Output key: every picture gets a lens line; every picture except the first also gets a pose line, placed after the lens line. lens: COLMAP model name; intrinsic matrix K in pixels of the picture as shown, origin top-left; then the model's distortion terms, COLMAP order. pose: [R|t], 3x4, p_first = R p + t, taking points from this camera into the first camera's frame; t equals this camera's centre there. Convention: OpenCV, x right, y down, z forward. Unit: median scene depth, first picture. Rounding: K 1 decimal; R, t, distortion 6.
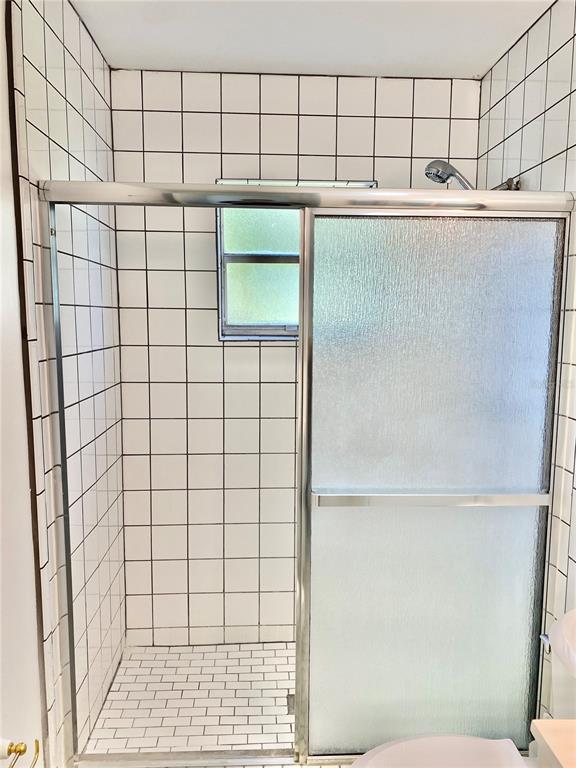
lens RADIAL K [[585.9, 0, 288.0], [0, 585.9, 384.0], [0, 0, 1]] dist [0.014496, -0.000308]
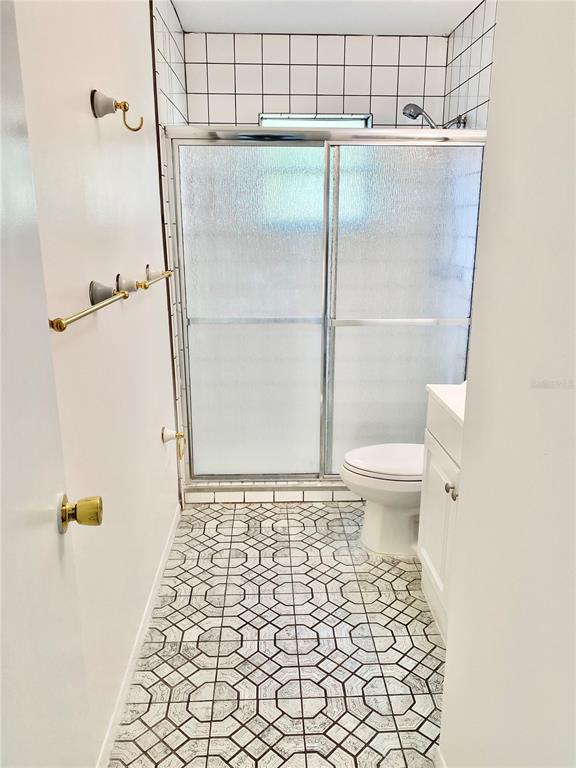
lens RADIAL K [[585.9, 0, 288.0], [0, 585.9, 384.0], [0, 0, 1]] dist [0.014496, -0.000308]
pose [[0.999972, -0.003472, -0.006584, -0.046353], [0.004397, 0.989259, 0.146106, 0.094161], [0.006006, -0.146131, 0.989247, -0.520220]]
